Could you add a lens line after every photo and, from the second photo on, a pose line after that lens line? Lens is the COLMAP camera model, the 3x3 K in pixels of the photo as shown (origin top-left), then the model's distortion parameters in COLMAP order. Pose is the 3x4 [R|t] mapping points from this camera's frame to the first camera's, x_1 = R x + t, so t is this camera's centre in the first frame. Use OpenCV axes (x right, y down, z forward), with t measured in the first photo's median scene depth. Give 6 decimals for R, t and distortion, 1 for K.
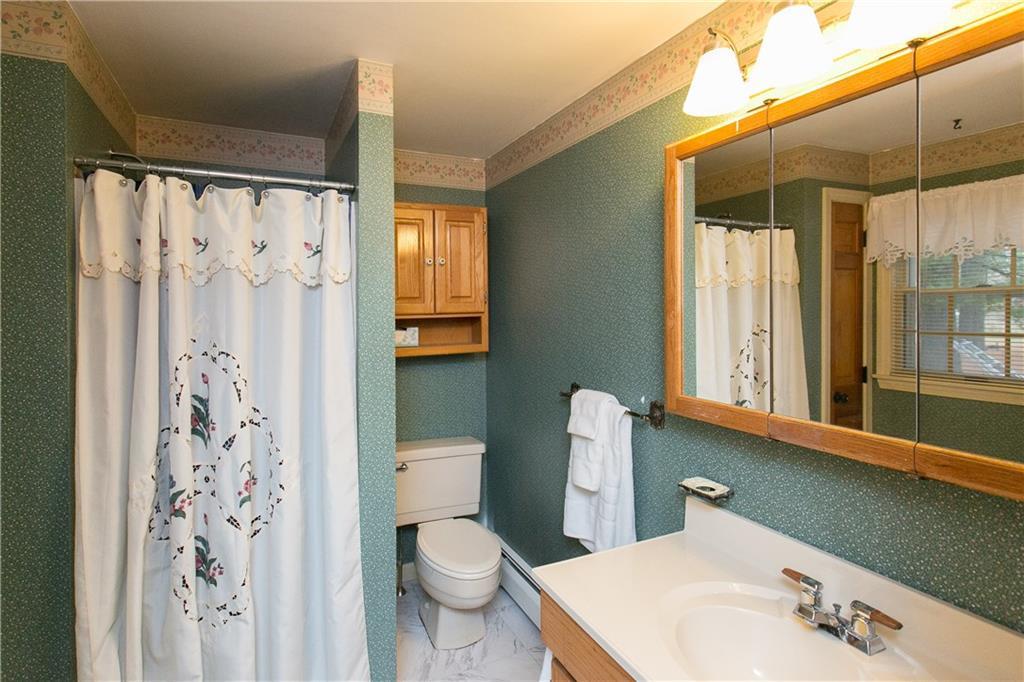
lens RADIAL K [[543.7, 0, 508.9], [0, 543.7, 301.9], [0, 0, 1]] dist [-0.002874, 0.000190]
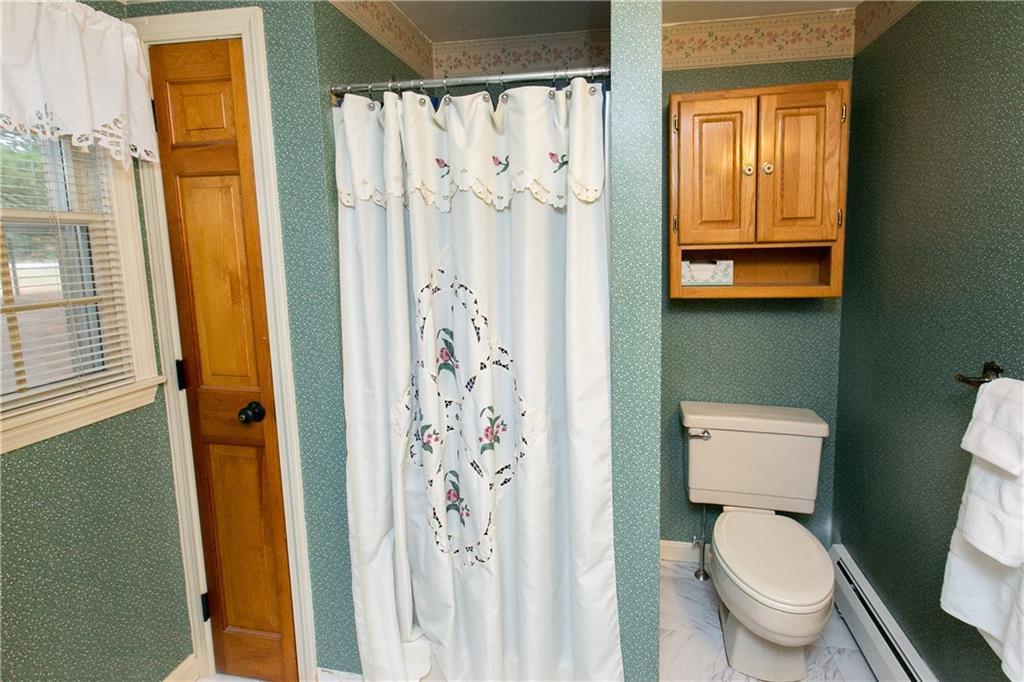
lens RADIAL K [[543.7, 0, 508.9], [0, 543.7, 301.9], [0, 0, 1]] dist [-0.002874, 0.000190]
pose [[0.786741, 0.064216, -0.613933, 0.084388], [0.014556, 0.992367, 0.122454, 0.009636], [0.617111, -0.105276, 0.779802, 0.312264]]
